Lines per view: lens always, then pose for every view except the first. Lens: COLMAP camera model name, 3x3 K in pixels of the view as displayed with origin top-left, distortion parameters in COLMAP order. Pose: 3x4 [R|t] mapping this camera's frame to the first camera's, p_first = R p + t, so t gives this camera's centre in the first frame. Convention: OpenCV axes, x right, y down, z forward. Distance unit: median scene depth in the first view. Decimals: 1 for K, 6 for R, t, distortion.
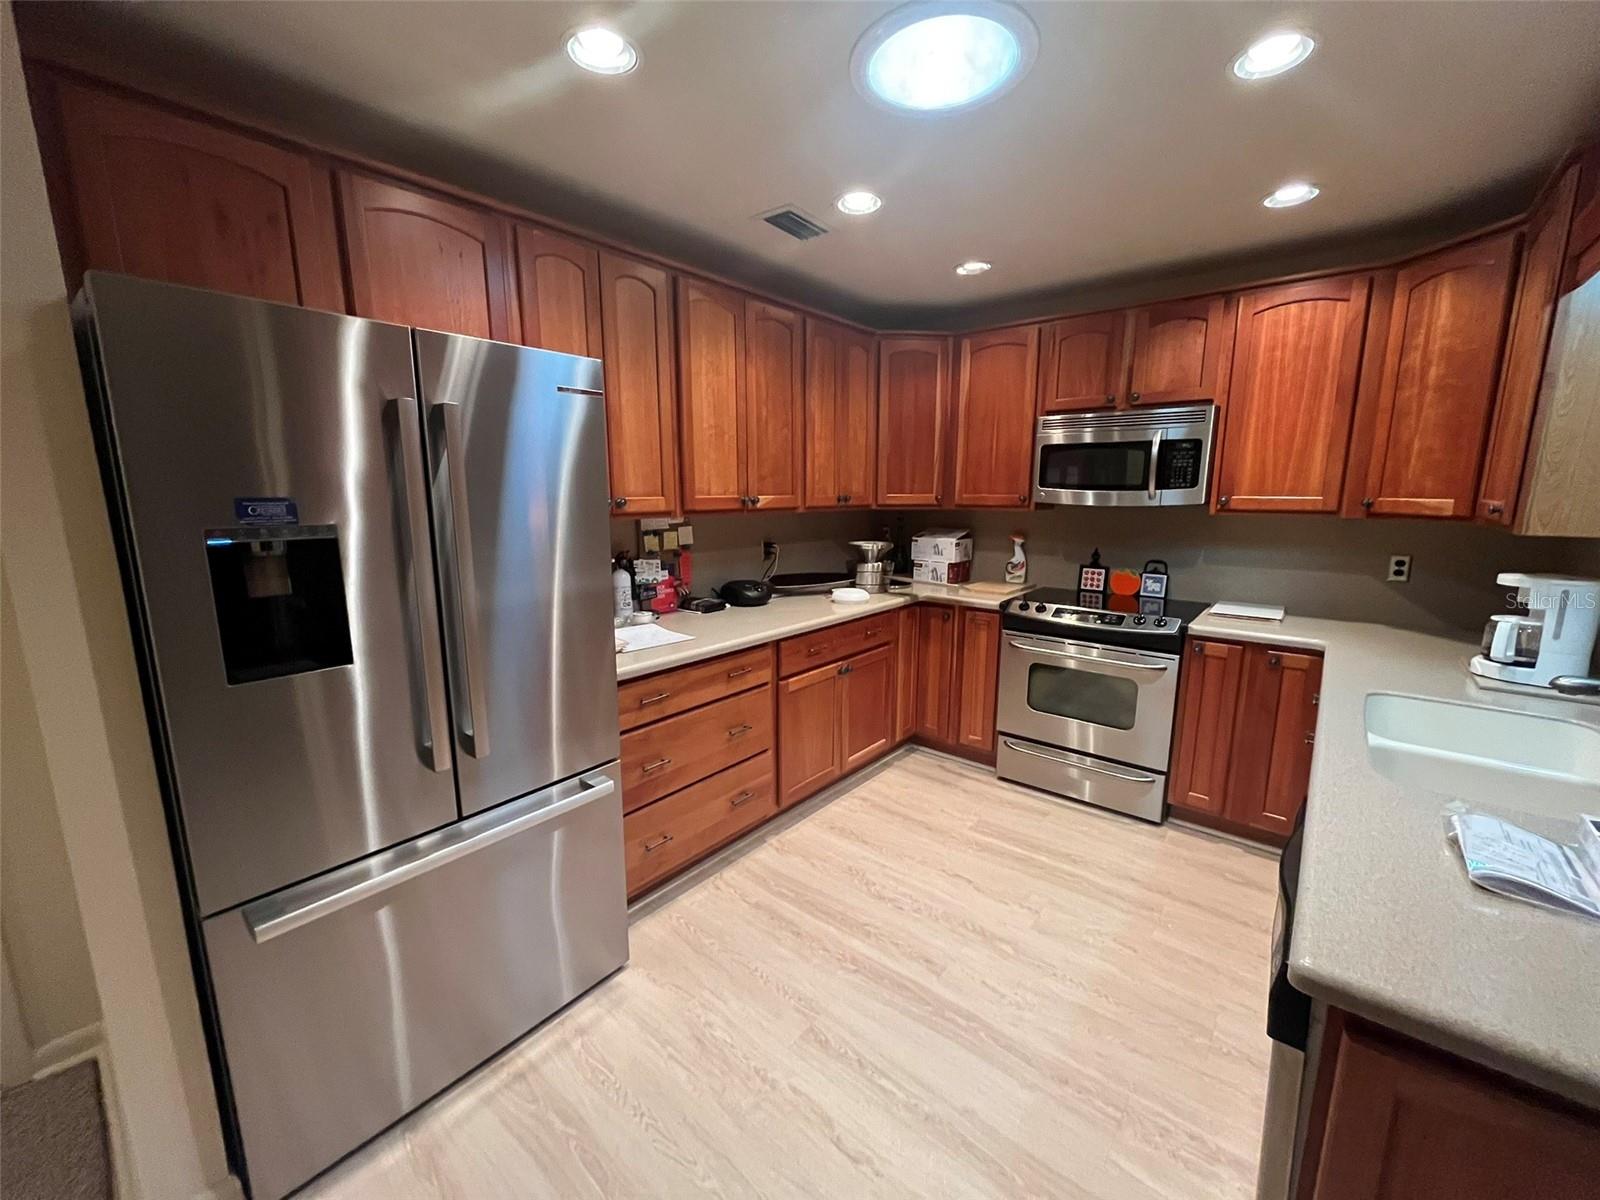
lens RADIAL K [[638.9, 0, 801.9], [0, 638.9, 601.6], [0, 0, 1]] dist [-0.003627, 0.000415]
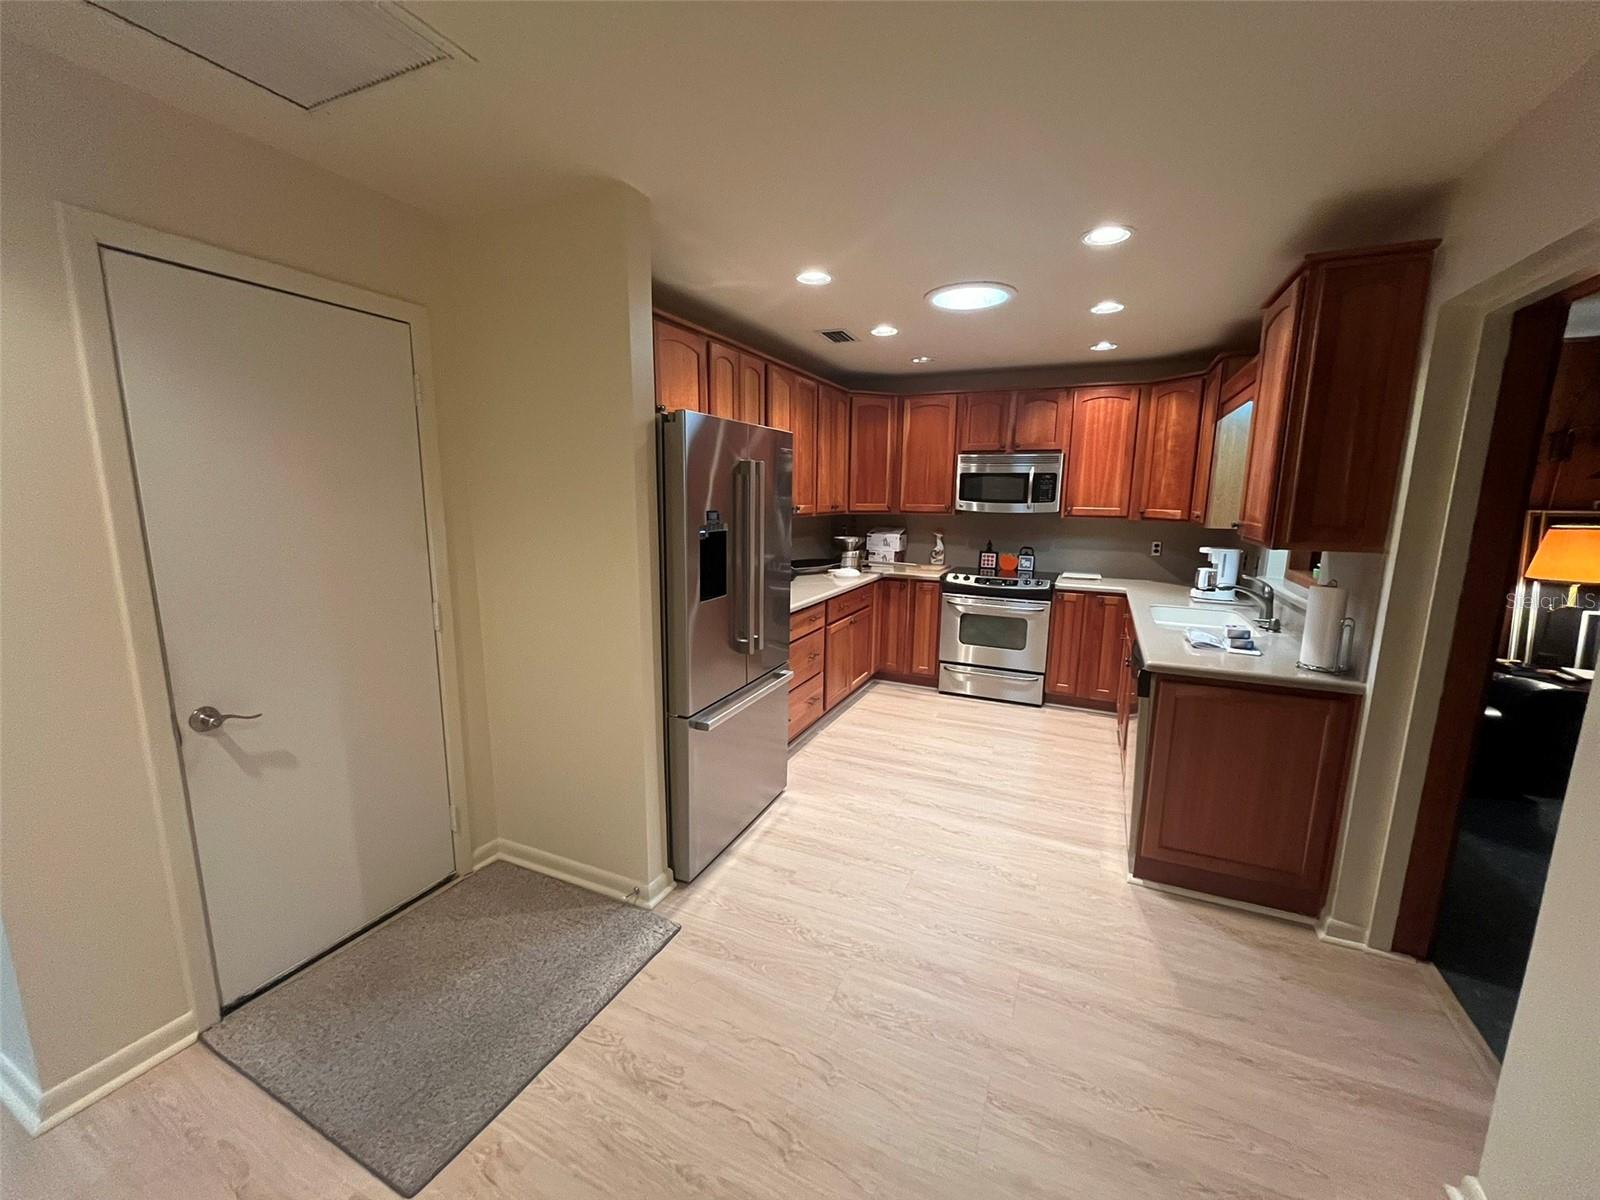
lens RADIAL K [[638.9, 0, 798.7], [0, 638.9, 600.3], [0, 0, 1]] dist [-0.003627, 0.000415]
pose [[0.966462, -0.032014, 0.254808, -0.472888], [0.033212, 0.999448, -0.000400, 0.057984], [-0.254655, 0.008849, 0.966992, -0.453797]]
